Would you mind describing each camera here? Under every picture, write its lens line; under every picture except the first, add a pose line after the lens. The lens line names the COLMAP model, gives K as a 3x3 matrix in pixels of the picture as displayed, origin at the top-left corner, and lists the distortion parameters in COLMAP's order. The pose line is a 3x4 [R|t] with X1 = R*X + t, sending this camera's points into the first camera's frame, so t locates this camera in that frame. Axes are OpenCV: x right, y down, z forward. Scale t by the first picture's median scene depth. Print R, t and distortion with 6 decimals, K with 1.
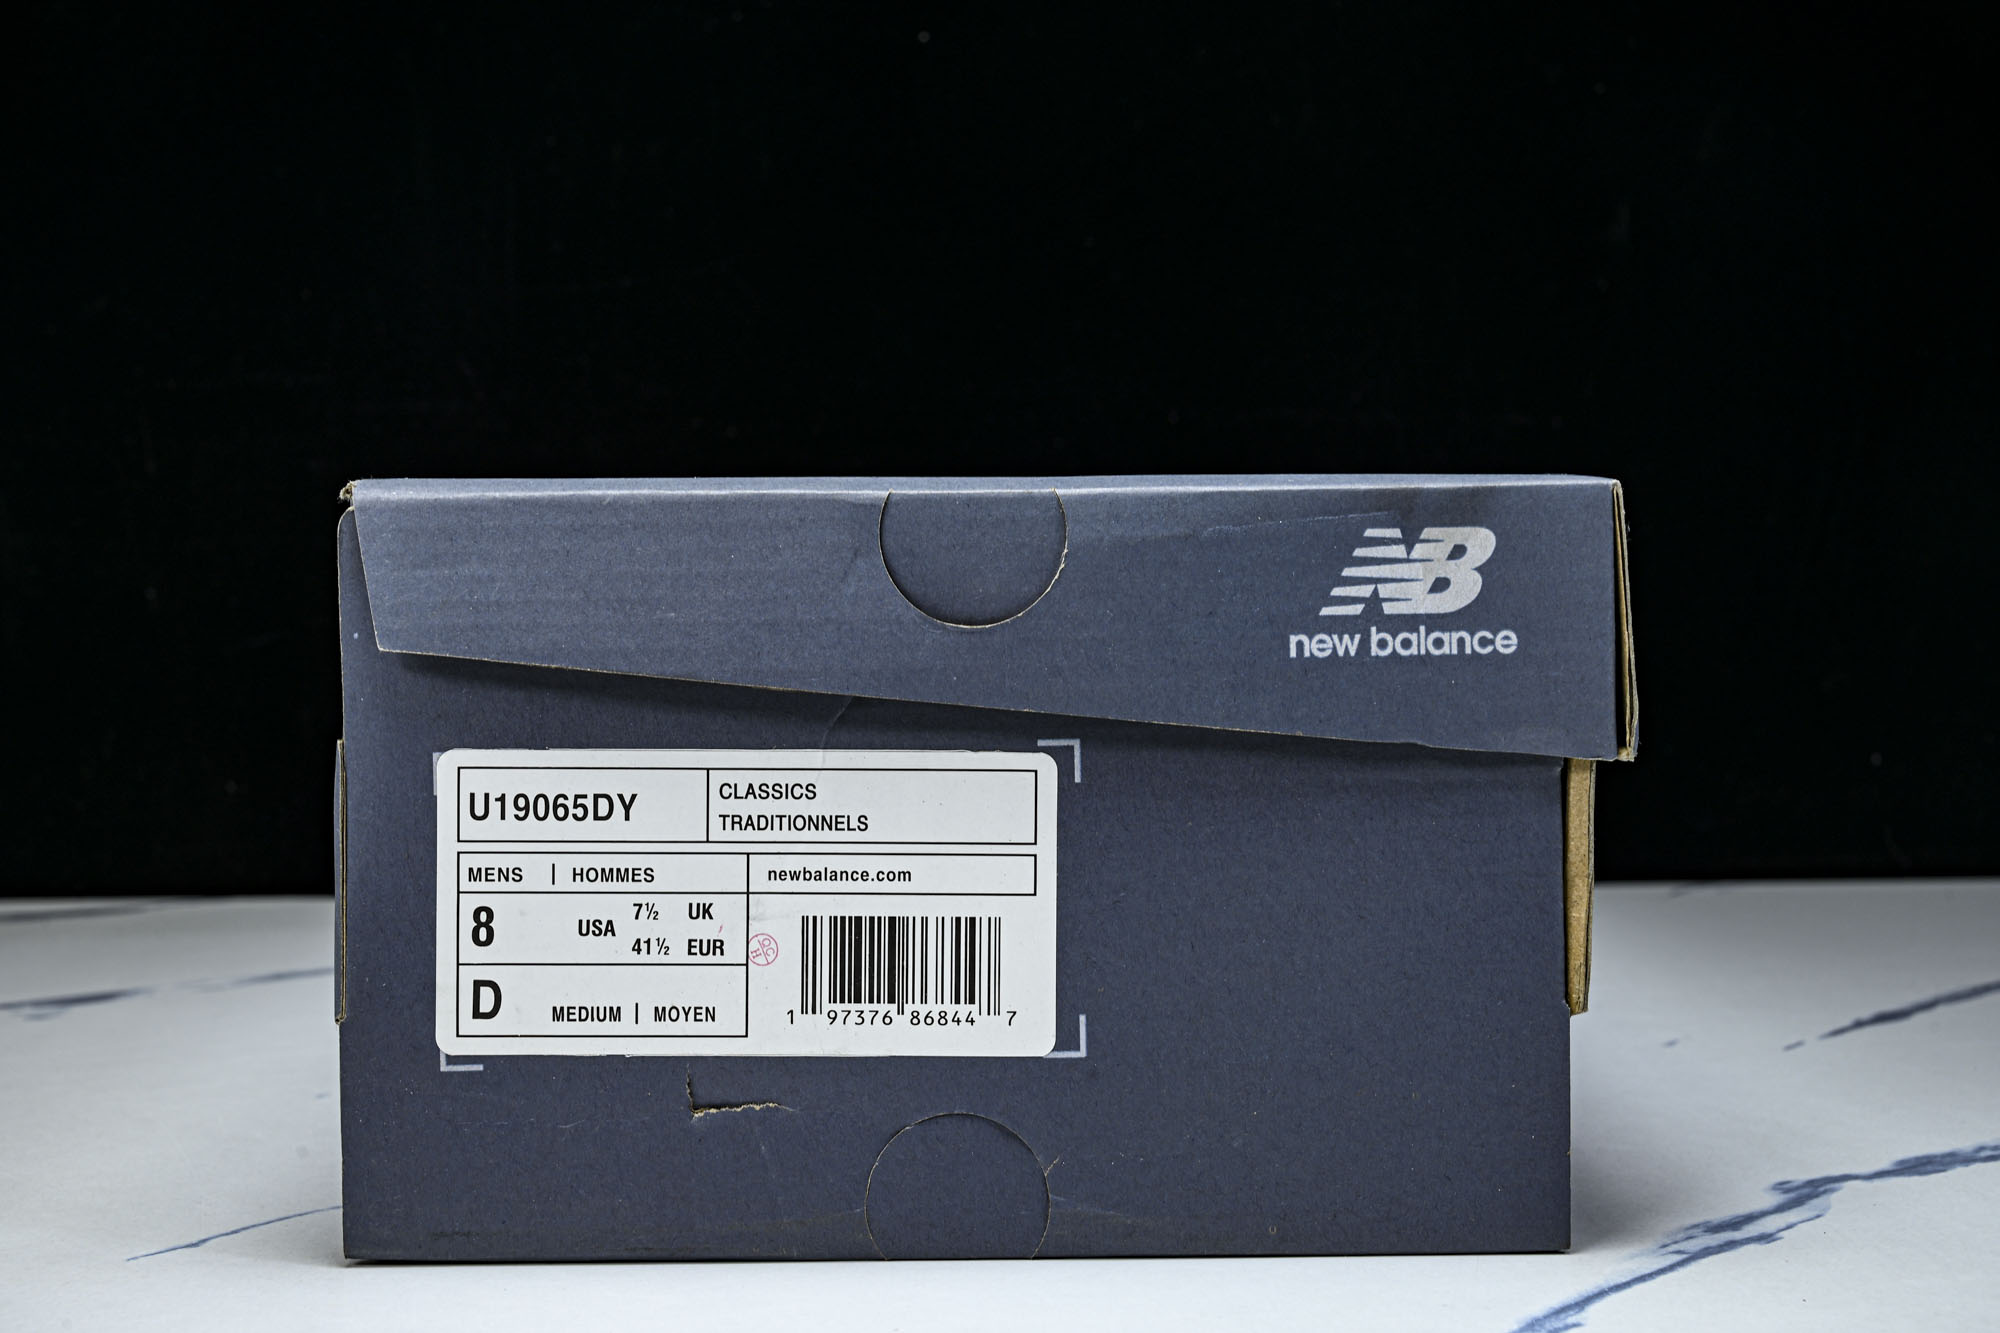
lens RADIAL K [[2767.2, 0, 1000.0], [0, 2767.2, 666.5], [0, 0, 1]] dist [0.025384, 0.052051]
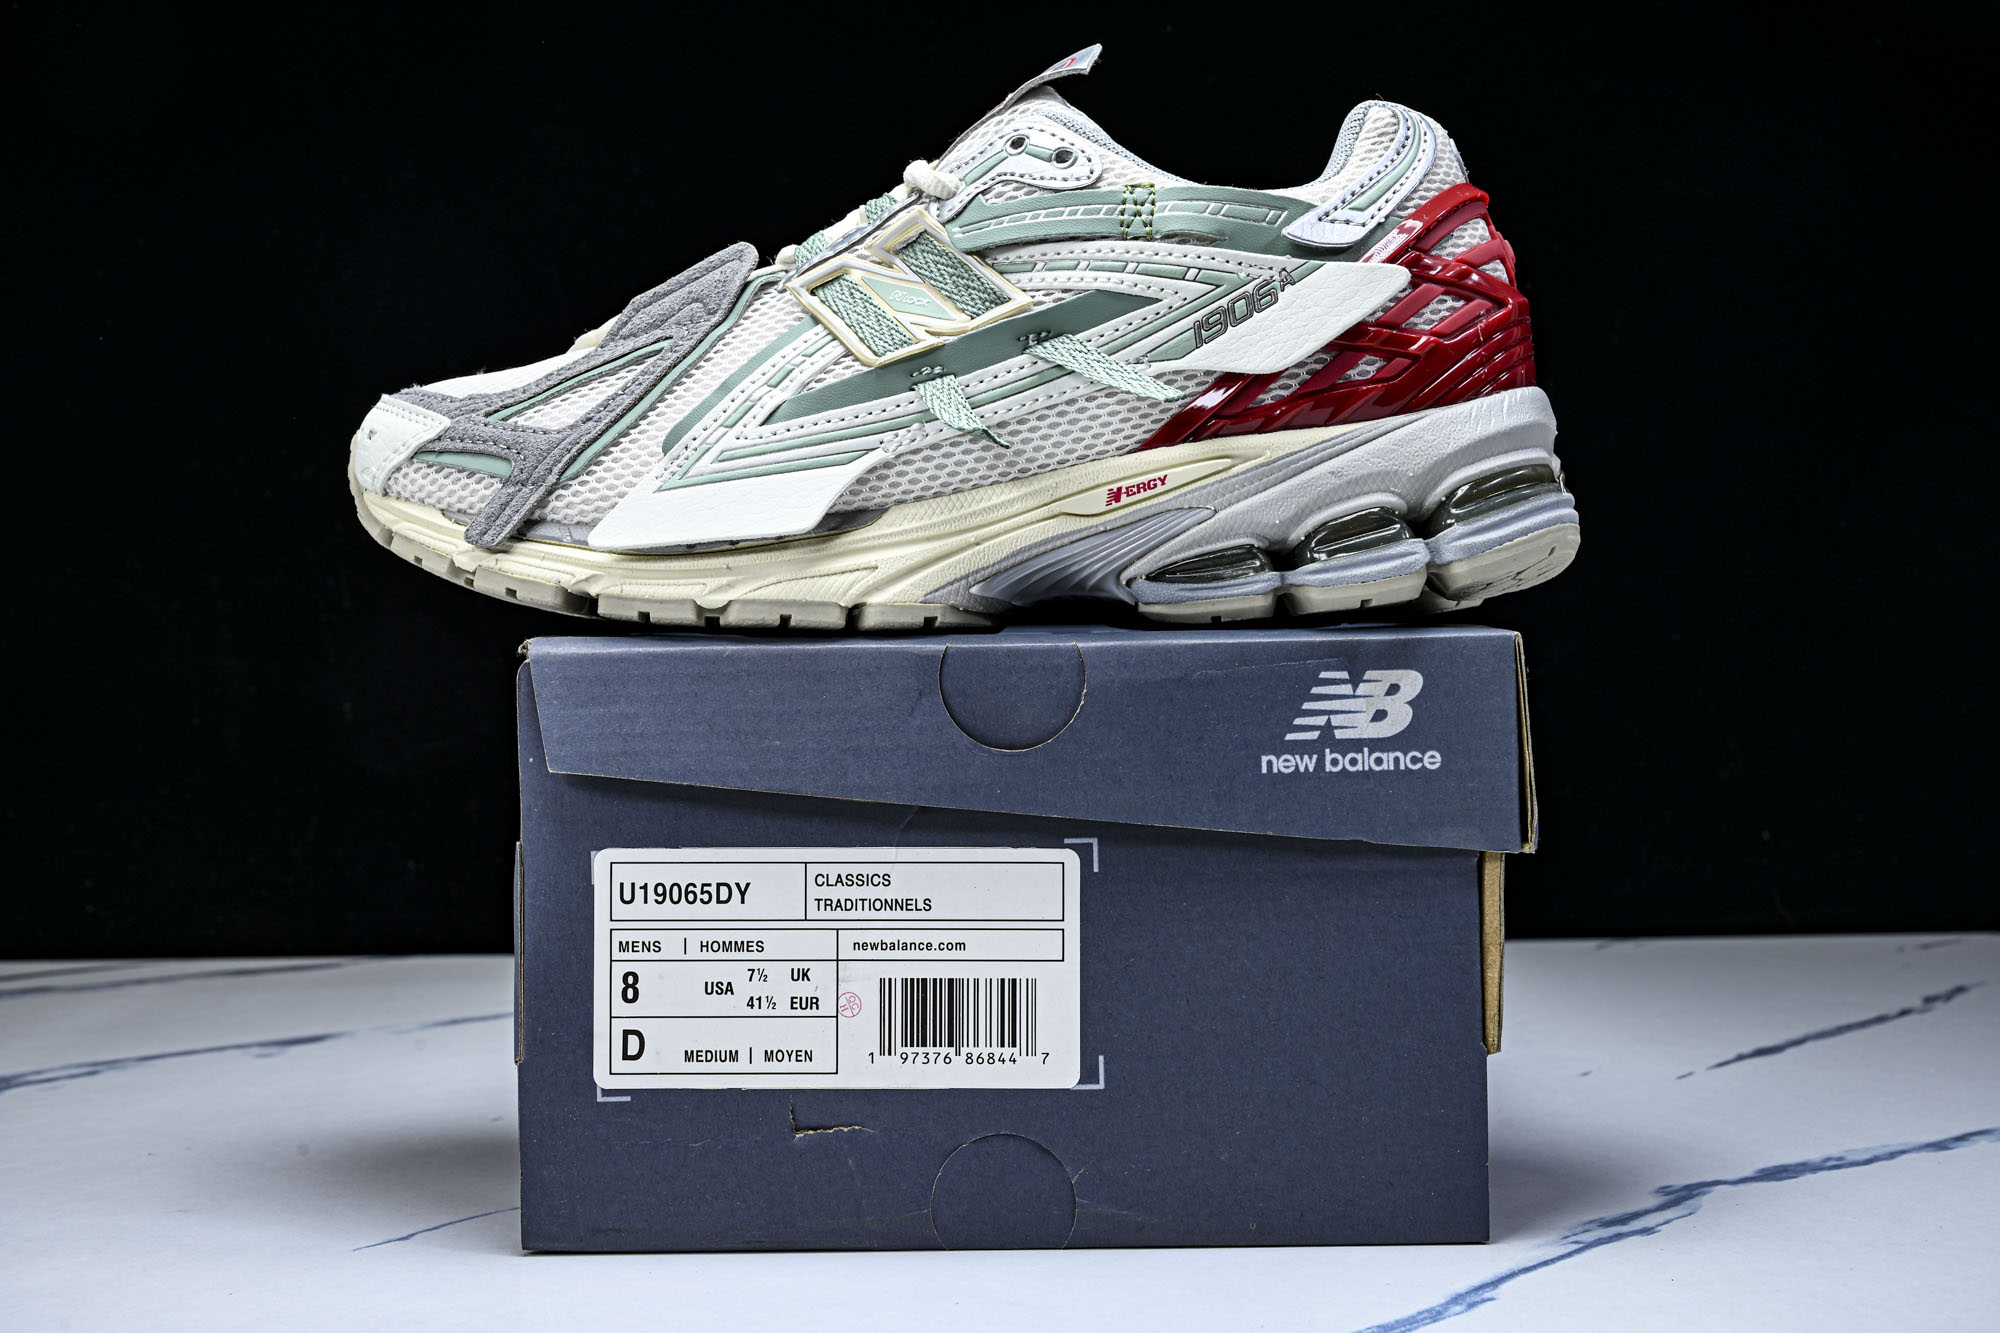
lens RADIAL K [[2458.3, 0, 1000.0], [0, 2458.3, 666.5], [0, 0, 1]] dist [0.025186, -0.014365]
pose [[0.999738, -0.006952, -0.021799, 0.009236], [0.006394, 0.999652, -0.025595, -0.023814], [0.021969, 0.025449, 0.999435, -0.132067]]
